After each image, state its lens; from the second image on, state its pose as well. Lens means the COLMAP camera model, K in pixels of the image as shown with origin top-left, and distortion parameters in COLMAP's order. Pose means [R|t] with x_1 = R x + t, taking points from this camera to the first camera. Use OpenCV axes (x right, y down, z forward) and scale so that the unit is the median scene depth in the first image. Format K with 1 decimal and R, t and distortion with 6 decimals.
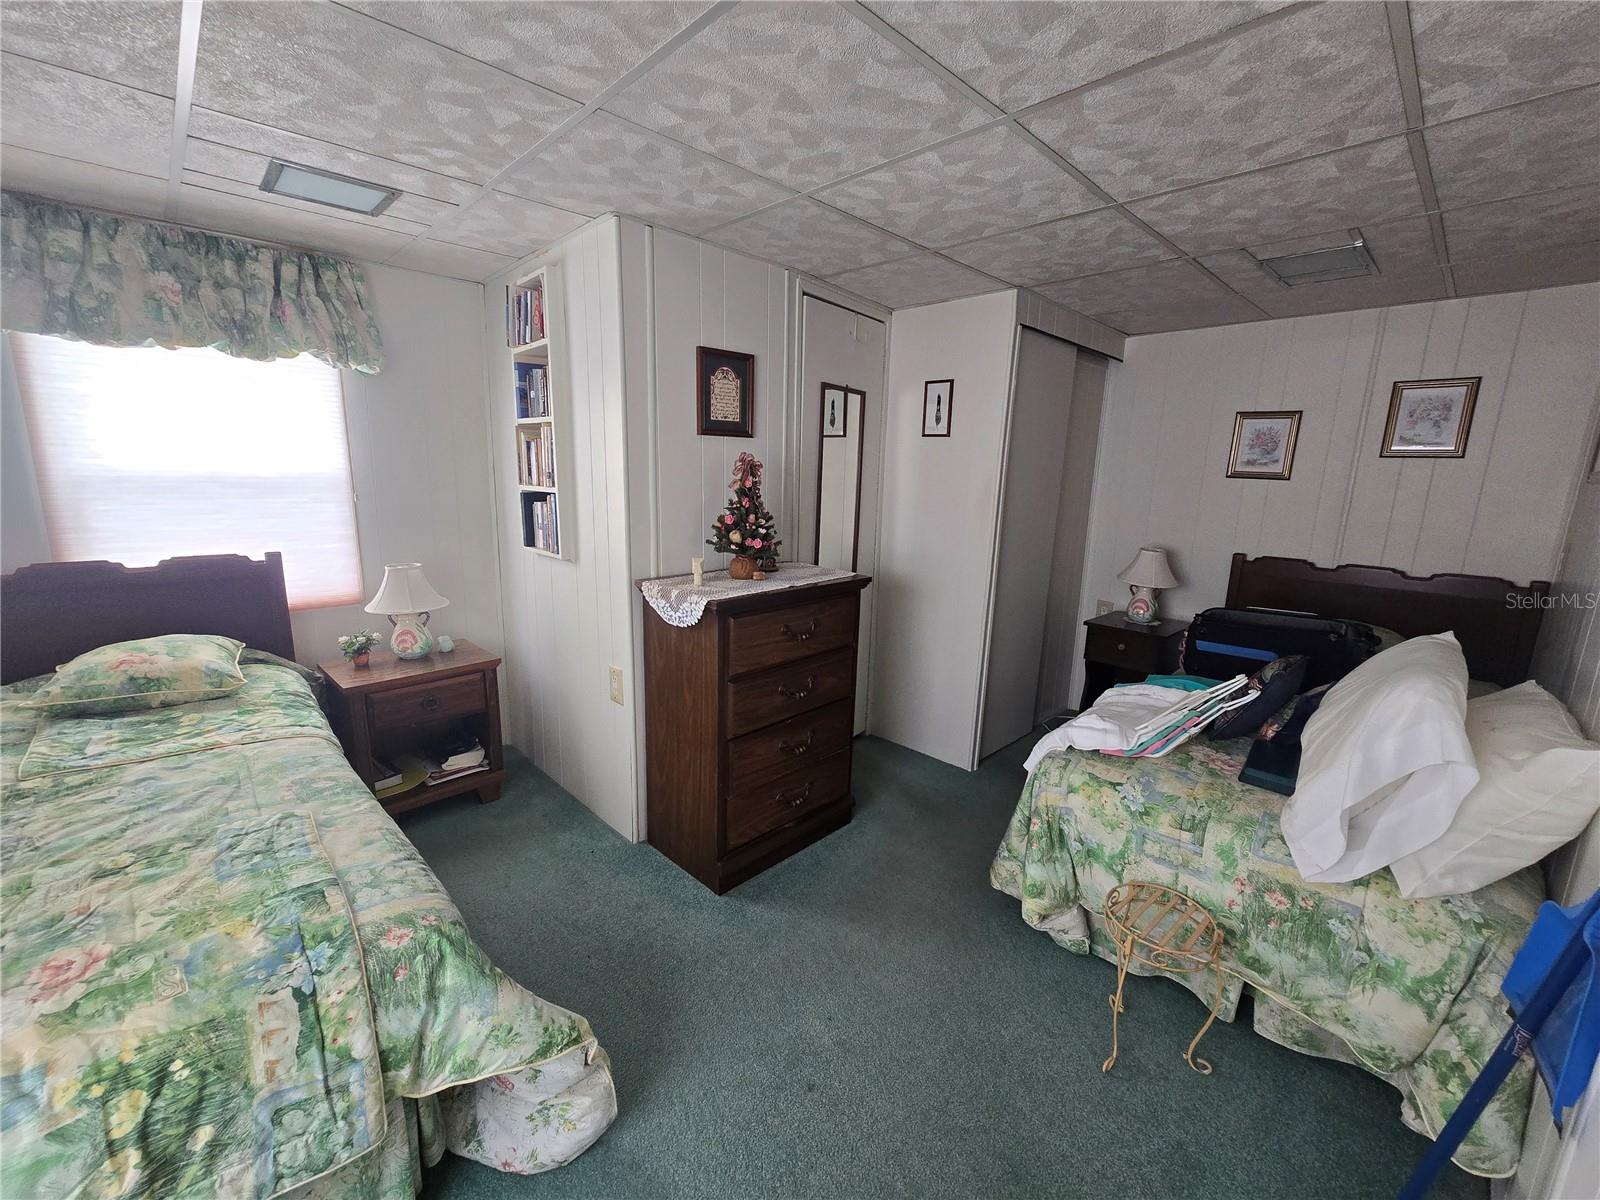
lens RADIAL K [[652.7, 0, 808.1], [0, 652.7, 602.8], [0, 0, 1]] dist [-0.002567, -0.000067]
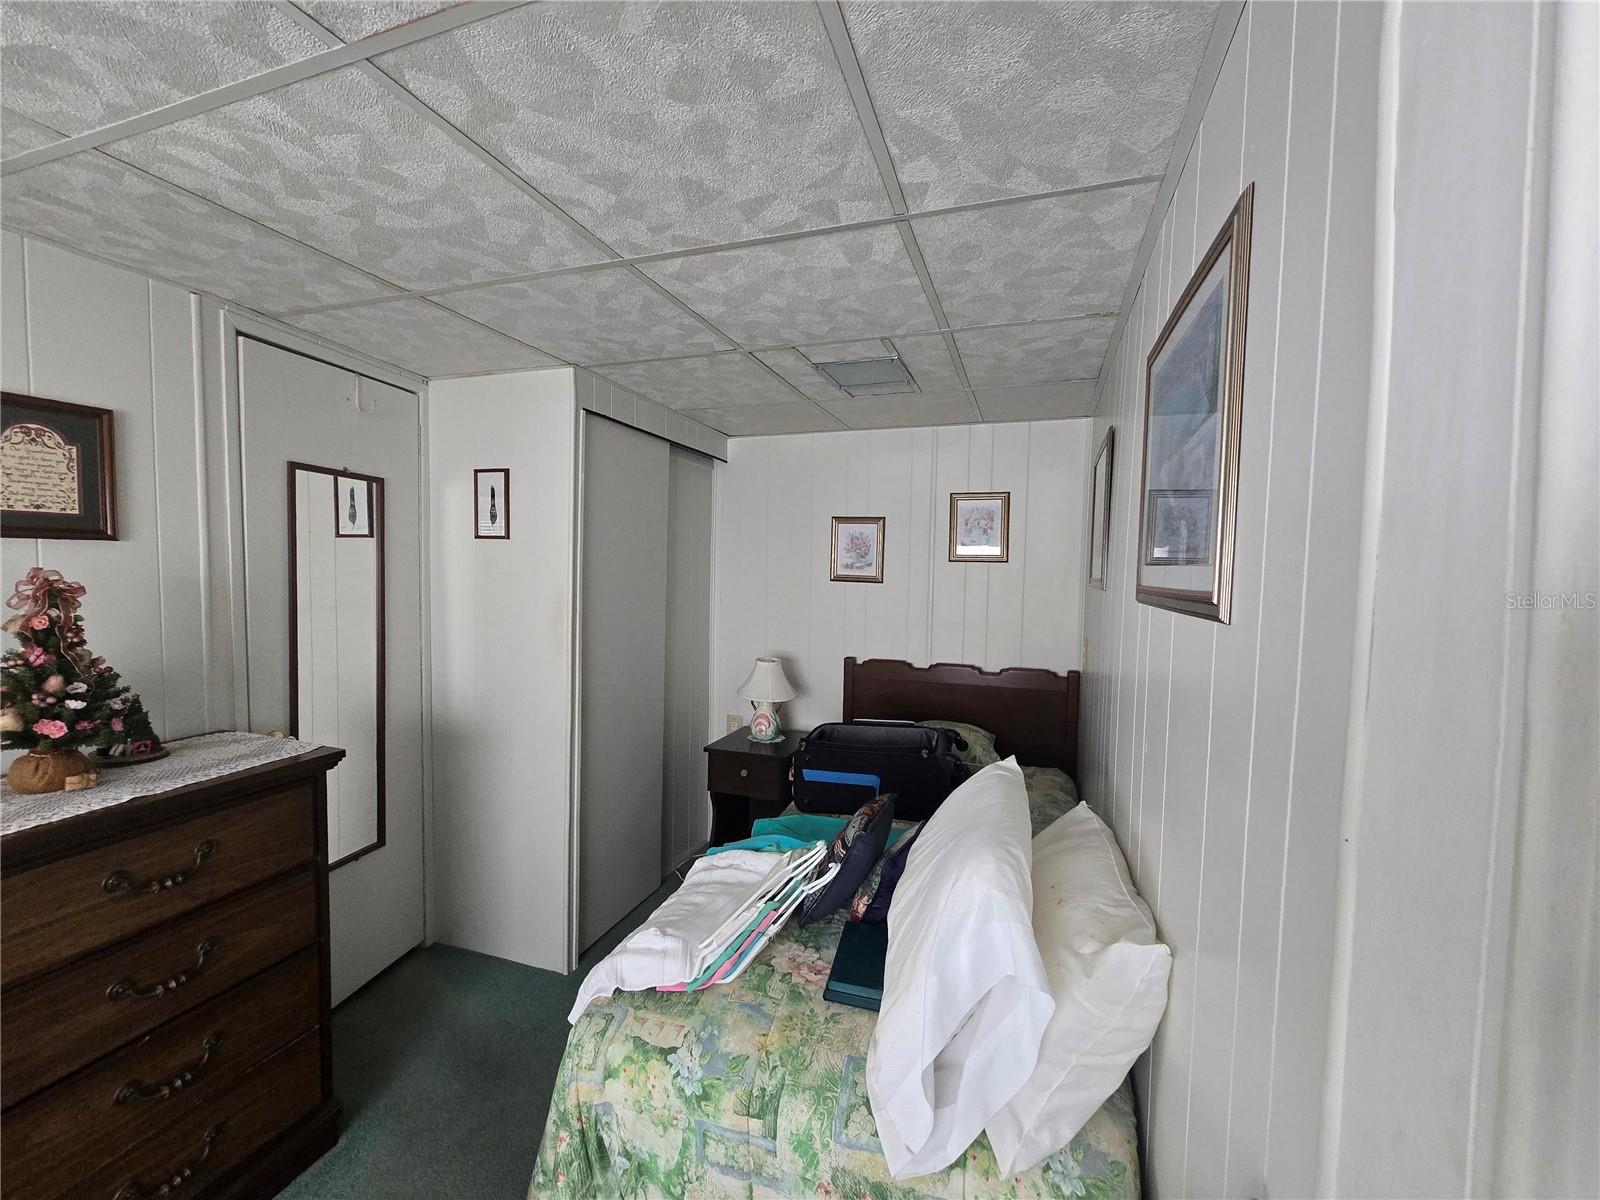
lens RADIAL K [[654.5, 0, 805.8], [0, 654.5, 602.9], [0, 0, 1]] dist [-0.005907, -0.000397]
pose [[0.894787, -0.034275, 0.445176, 0.297243], [0.096653, 0.988277, -0.118180, -0.082377], [-0.435907, 0.148773, 0.887610, 0.253976]]
